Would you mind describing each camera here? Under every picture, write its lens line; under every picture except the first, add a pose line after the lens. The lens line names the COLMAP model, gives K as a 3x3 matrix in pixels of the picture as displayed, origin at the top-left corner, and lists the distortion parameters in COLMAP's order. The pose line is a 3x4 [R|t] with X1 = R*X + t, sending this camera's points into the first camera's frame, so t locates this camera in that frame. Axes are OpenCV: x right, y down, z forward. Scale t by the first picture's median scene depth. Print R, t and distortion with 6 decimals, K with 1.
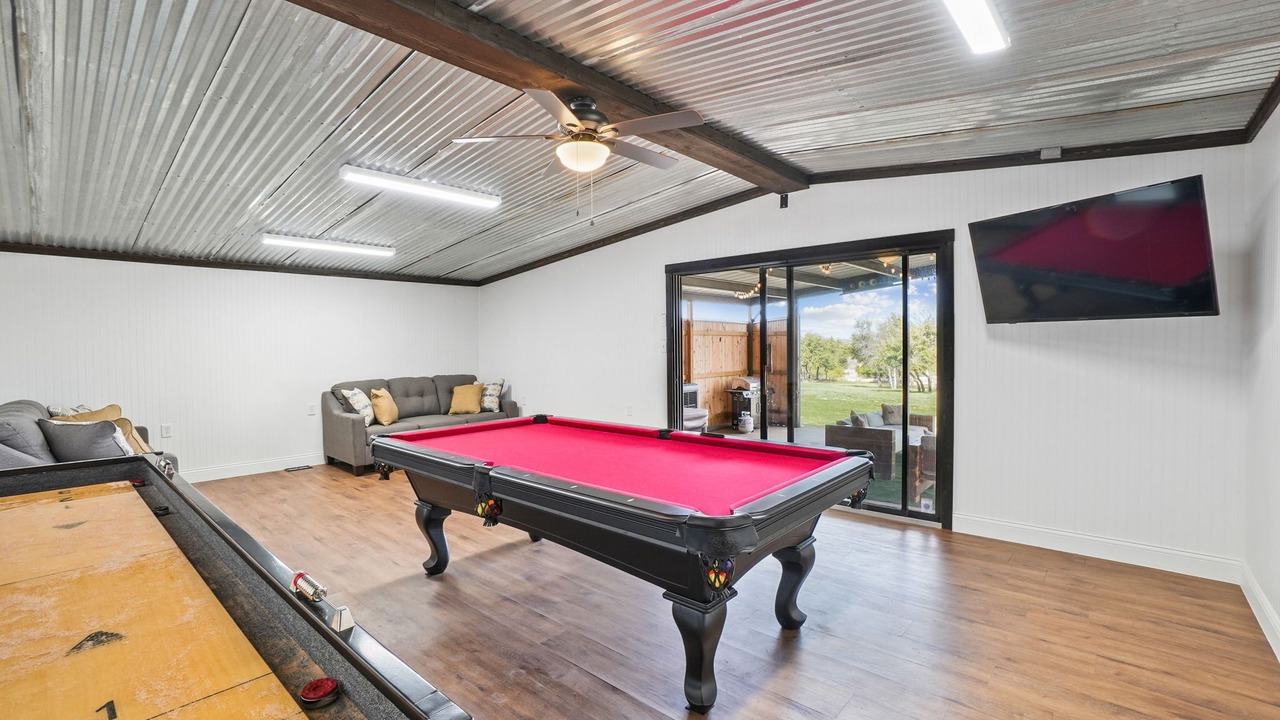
lens RADIAL K [[618.7, 0, 645.1], [0, 618.7, 352.6], [0, 0, 1]] dist [-0.050183, 0.020931]
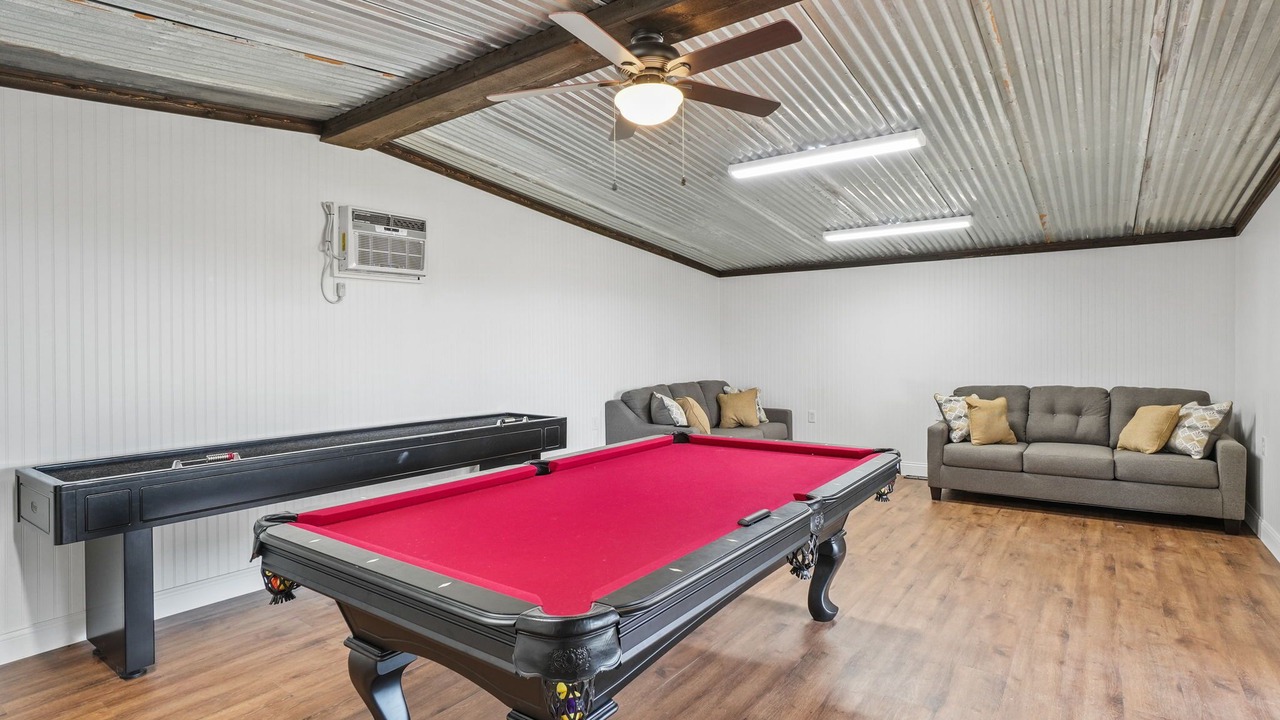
lens RADIAL K [[701.8, 0, 640.0], [0, 701.8, 360.0], [0, 0, 1]] dist [-0.030922, -0.000169]
pose [[0.011738, 0.035276, -0.999309, 0.473853], [0.002726, 0.999373, 0.035310, -0.022421], [0.999927, -0.003138, 0.011635, 0.600261]]
